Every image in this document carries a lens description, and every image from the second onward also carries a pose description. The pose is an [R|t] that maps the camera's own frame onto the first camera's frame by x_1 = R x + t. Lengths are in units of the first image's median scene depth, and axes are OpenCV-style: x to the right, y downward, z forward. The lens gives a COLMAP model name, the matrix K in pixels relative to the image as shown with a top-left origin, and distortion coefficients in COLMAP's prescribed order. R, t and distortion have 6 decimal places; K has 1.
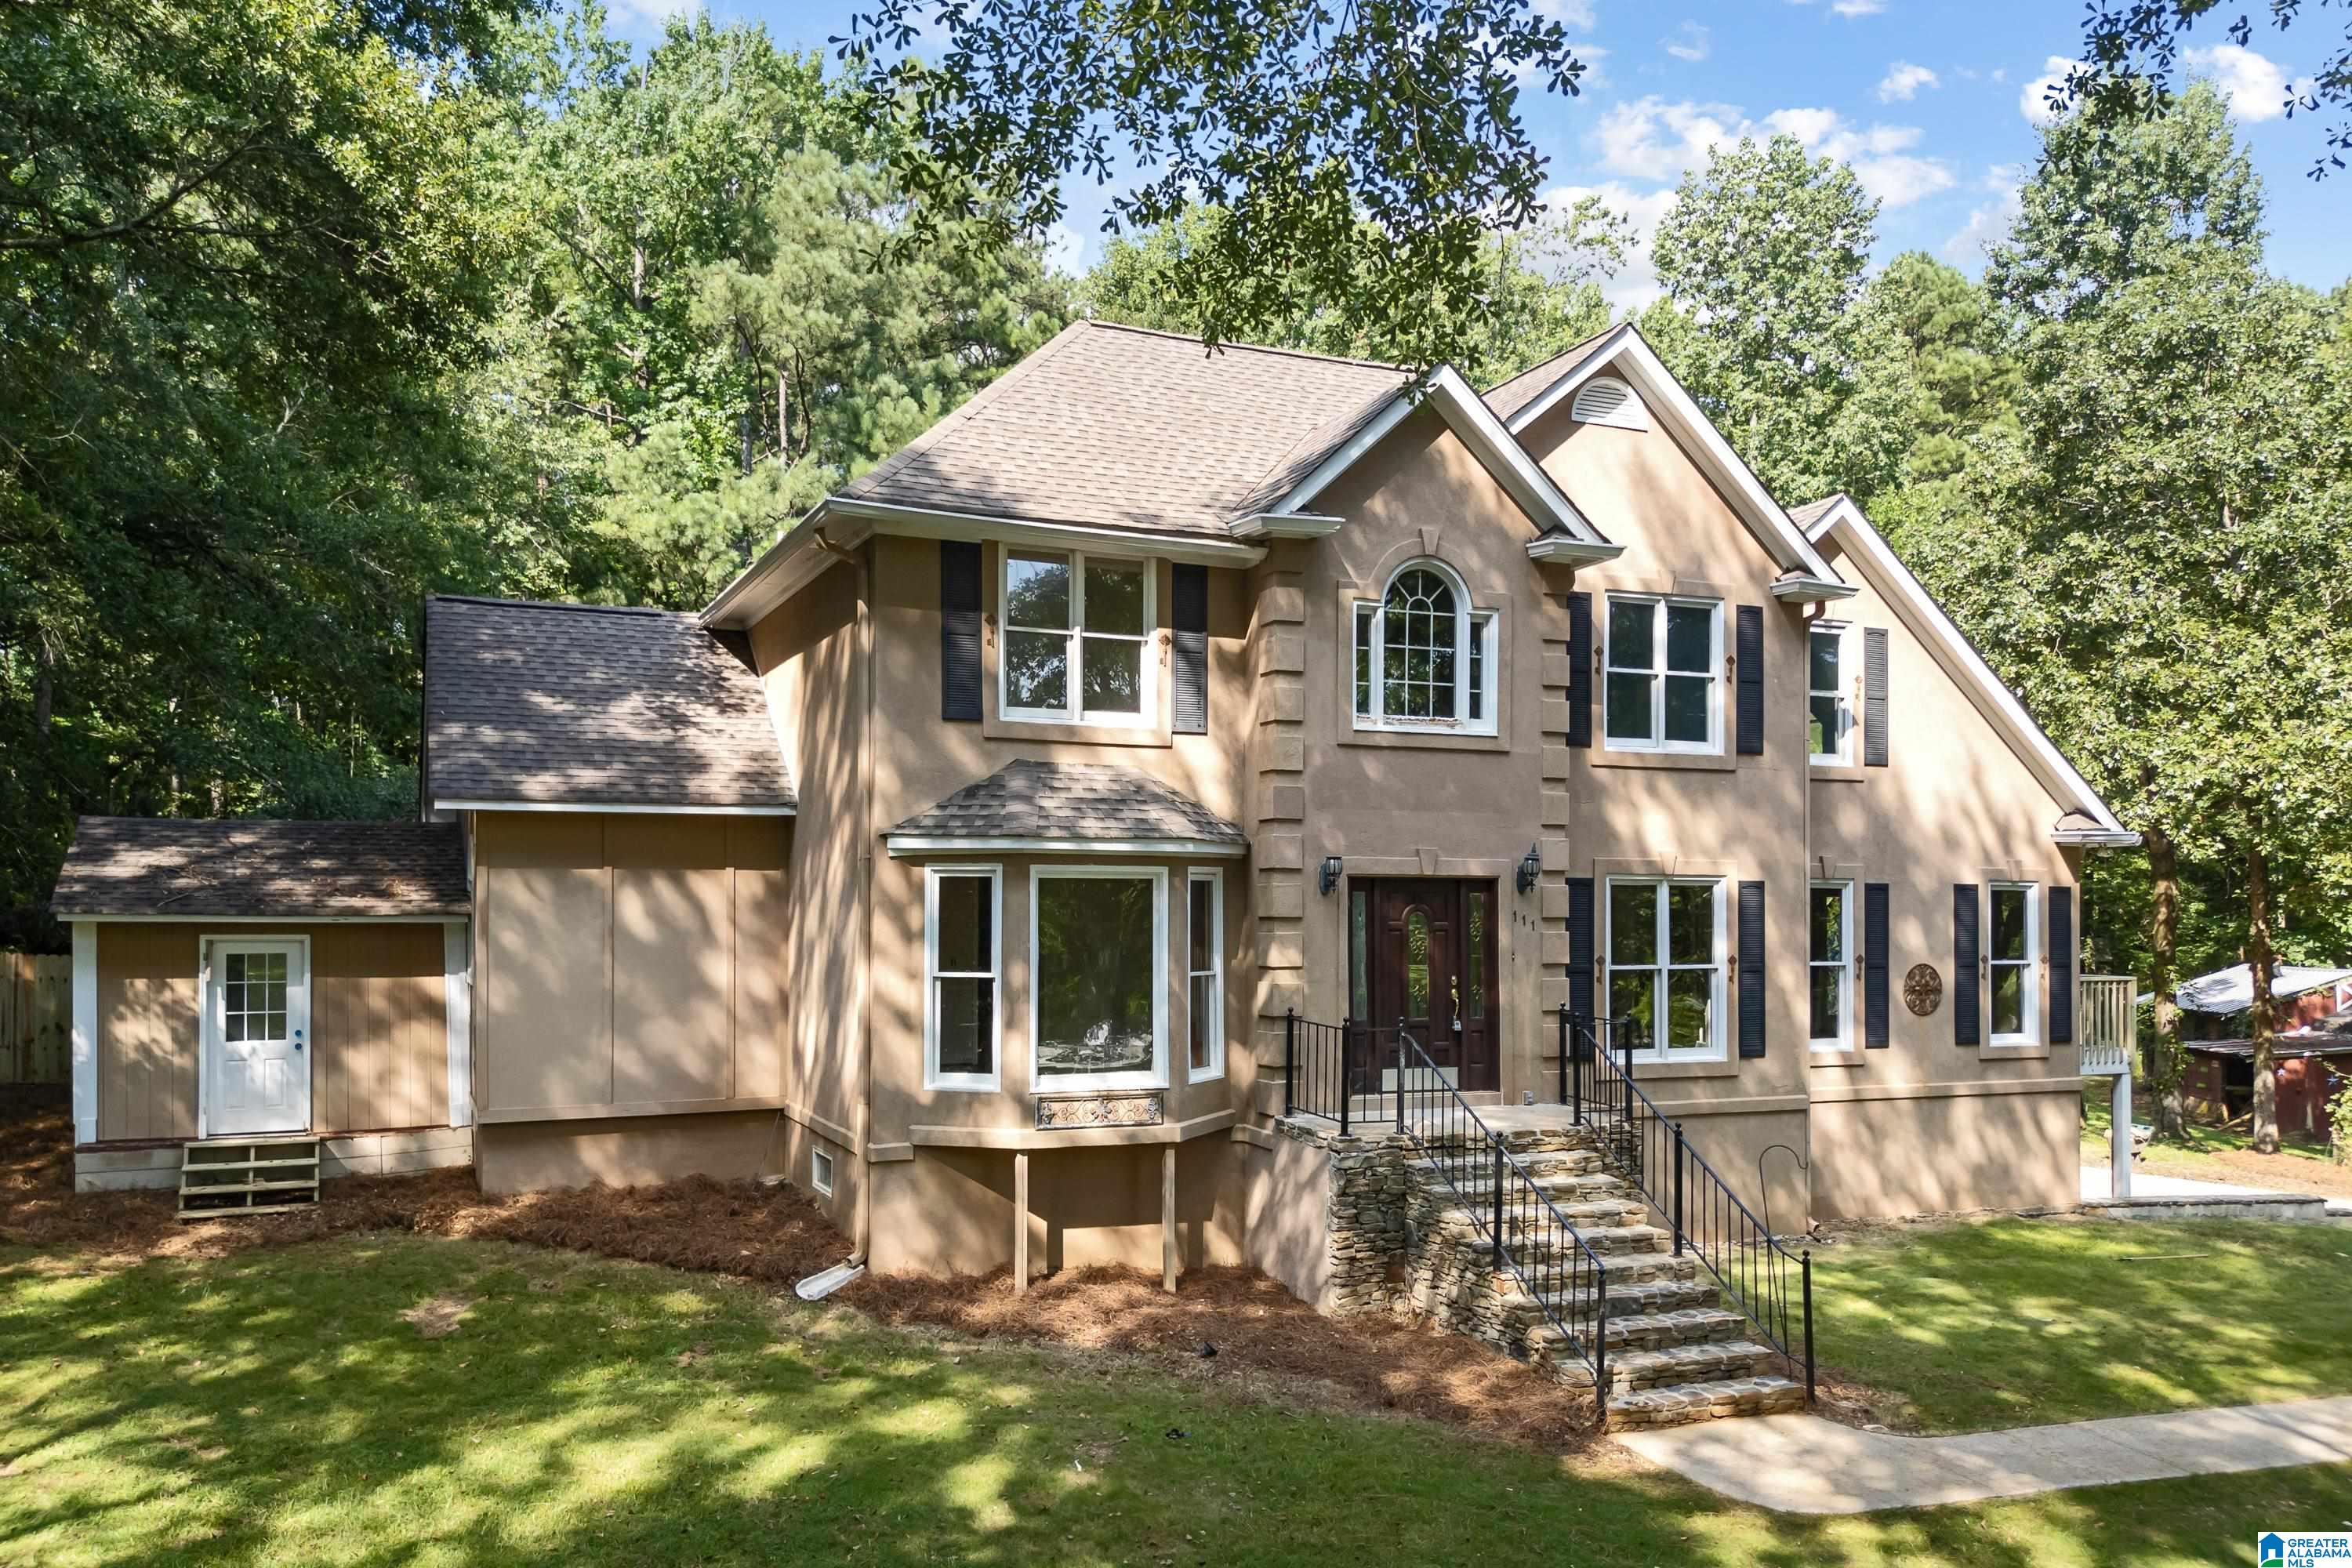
lens RADIAL K [[1657.8, 0, 1166.3], [0, 1657.8, 801.0], [0, 0, 1]] dist [0.018075, -0.000879]
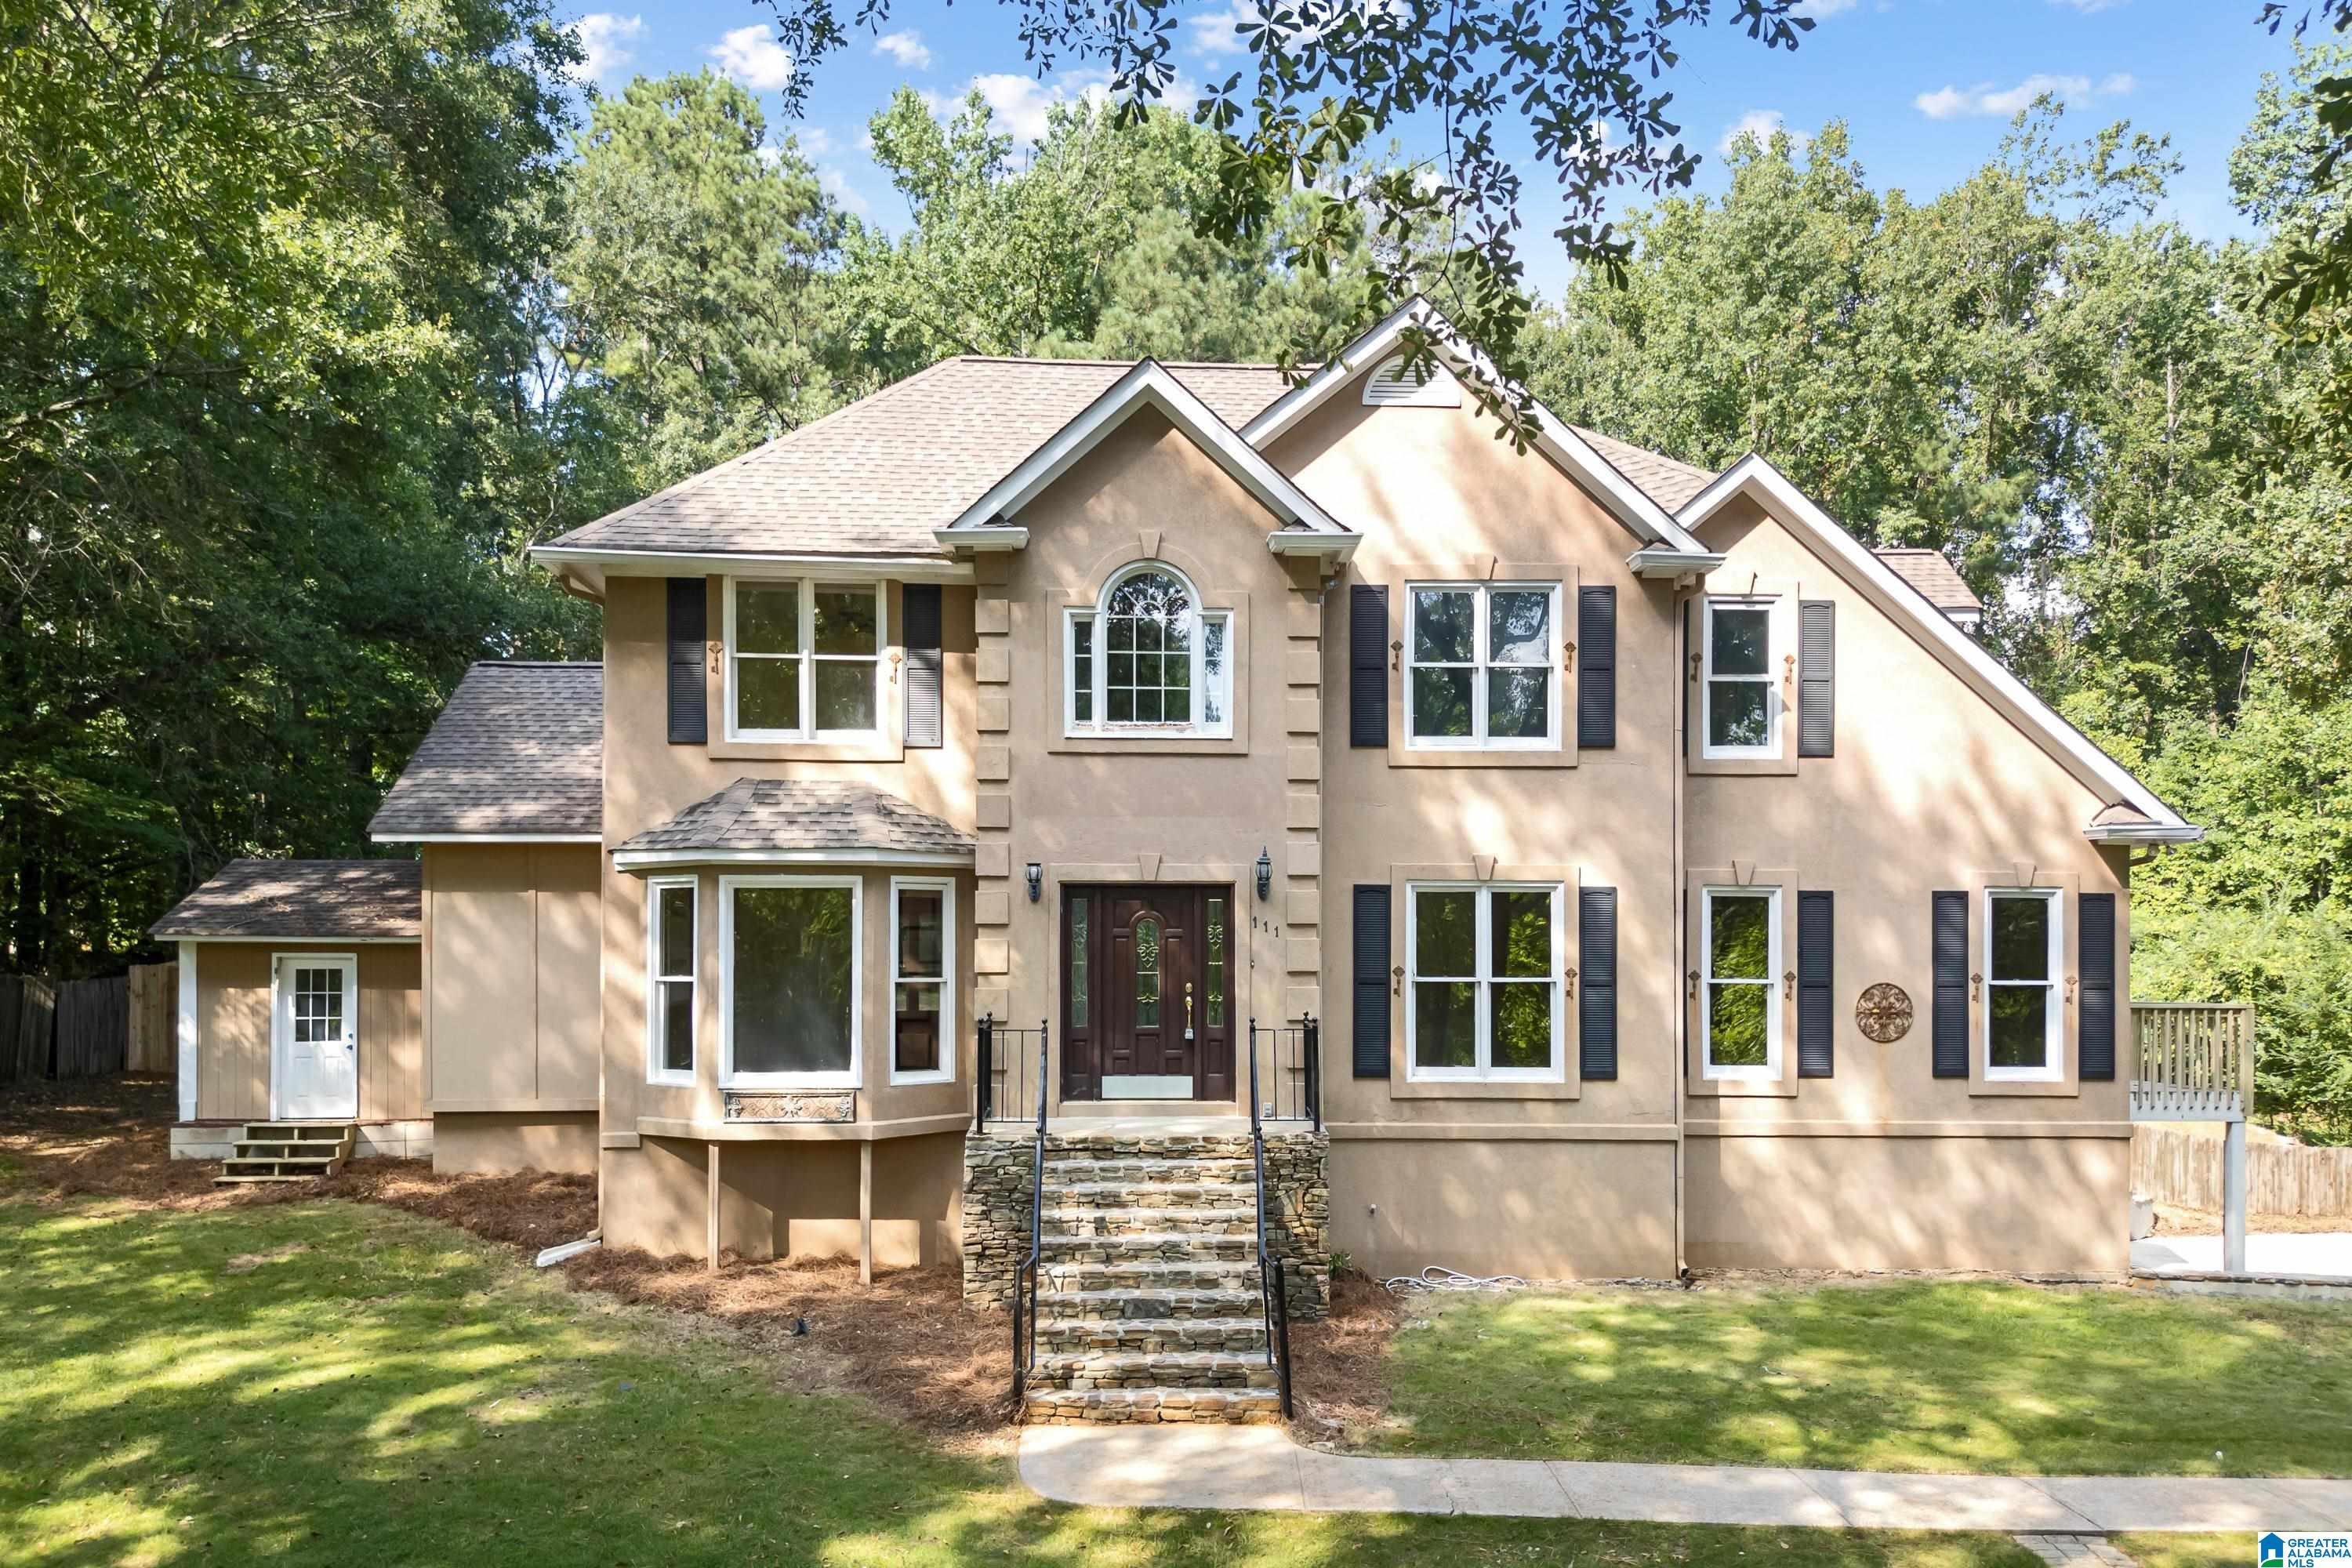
lens RADIAL K [[1657.8, 0, 1012.0], [0, 1657.8, 875.8], [0, 0, 1]] dist [0.018075, -0.000879]
pose [[0.945966, -0.017803, -0.323777, 0.399272], [0.022691, 0.999678, 0.011327, 0.028335], [0.323471, -0.018062, 0.946066, 0.038723]]
